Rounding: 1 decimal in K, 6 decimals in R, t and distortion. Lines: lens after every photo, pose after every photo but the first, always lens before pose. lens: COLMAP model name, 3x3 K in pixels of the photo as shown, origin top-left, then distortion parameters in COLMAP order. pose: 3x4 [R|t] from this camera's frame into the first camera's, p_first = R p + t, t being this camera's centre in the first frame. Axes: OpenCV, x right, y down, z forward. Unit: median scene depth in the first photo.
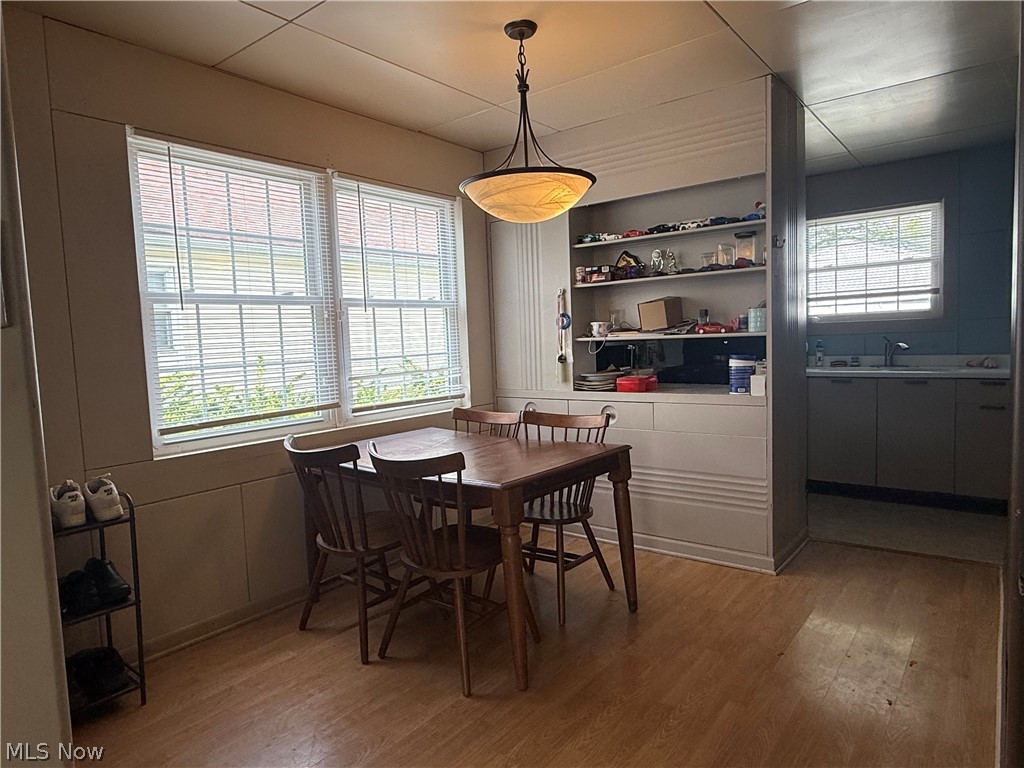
lens RADIAL K [[633.1, 0, 512.0], [0, 633.1, 384.0], [0, 0, 1]] dist [-0.001376, -0.000637]
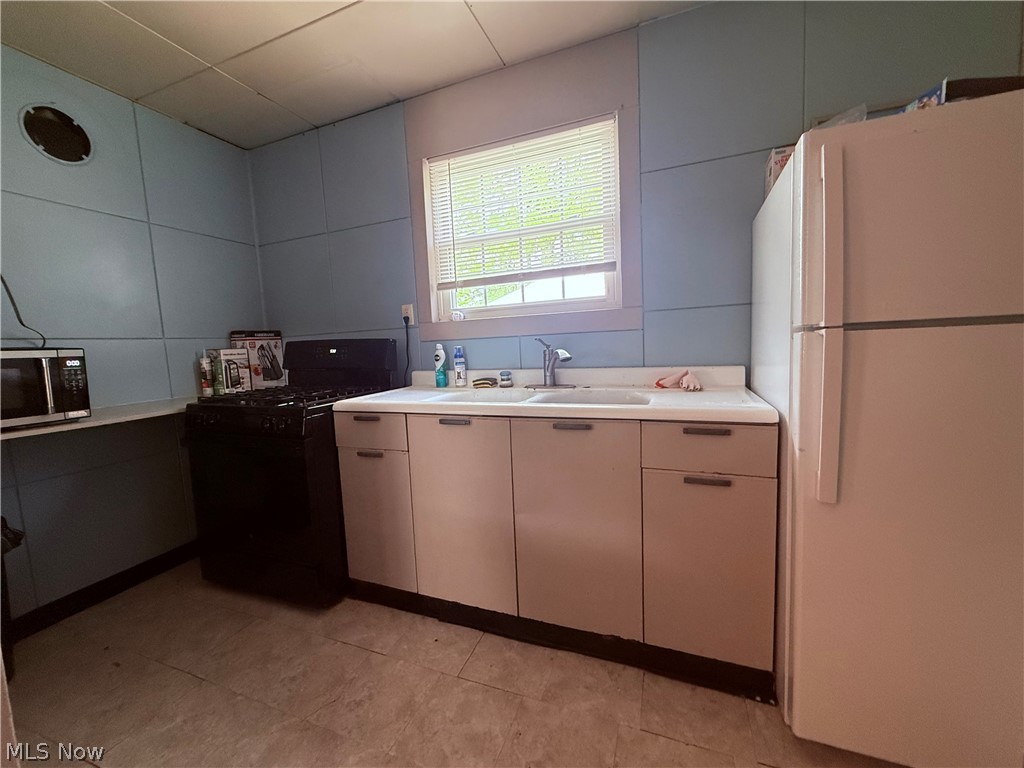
lens RADIAL K [[405.1, 0, 512.0], [0, 405.1, 384.0], [0, 0, 1]] dist [-0.000288, -0.000181]
pose [[0.957282, -0.033108, 0.287255, 0.451587], [0.029490, 0.999422, 0.016912, -0.039248], [-0.287649, -0.007719, 0.957705, 0.635446]]
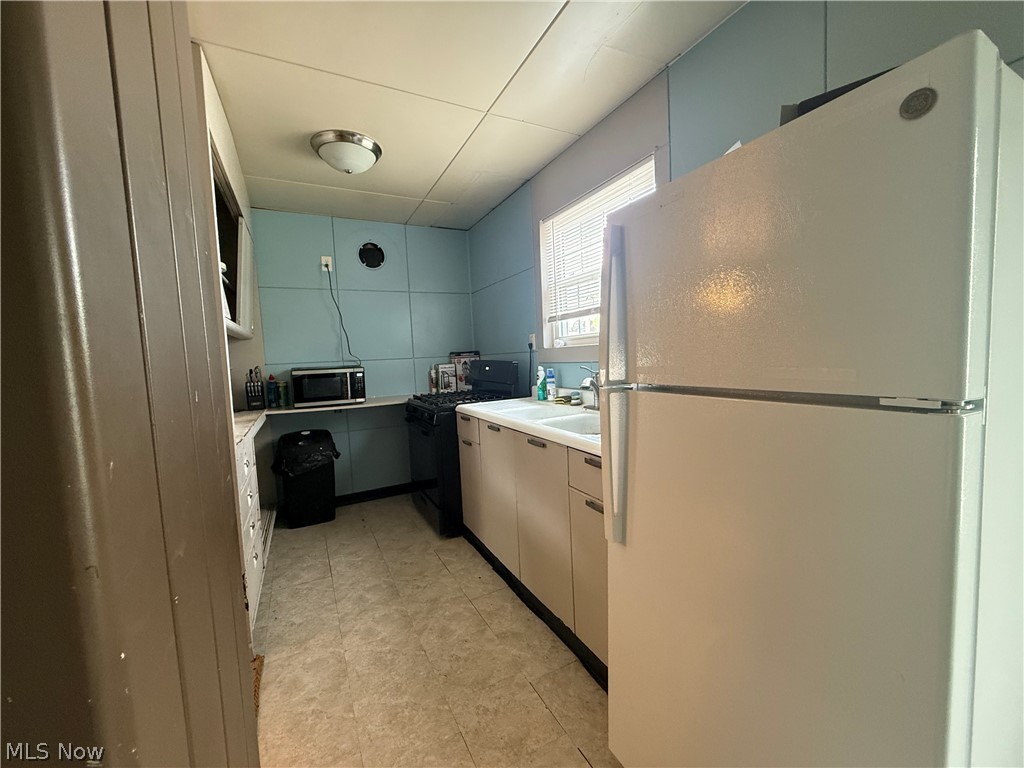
lens RADIAL K [[405.1, 0, 512.0], [0, 405.1, 384.0], [0, 0, 1]] dist [-0.000288, -0.000181]
pose [[0.910814, 0.026059, -0.411994, 0.707495], [-0.019965, 0.999618, 0.019090, -0.063838], [0.412334, -0.009162, 0.910987, 0.551501]]
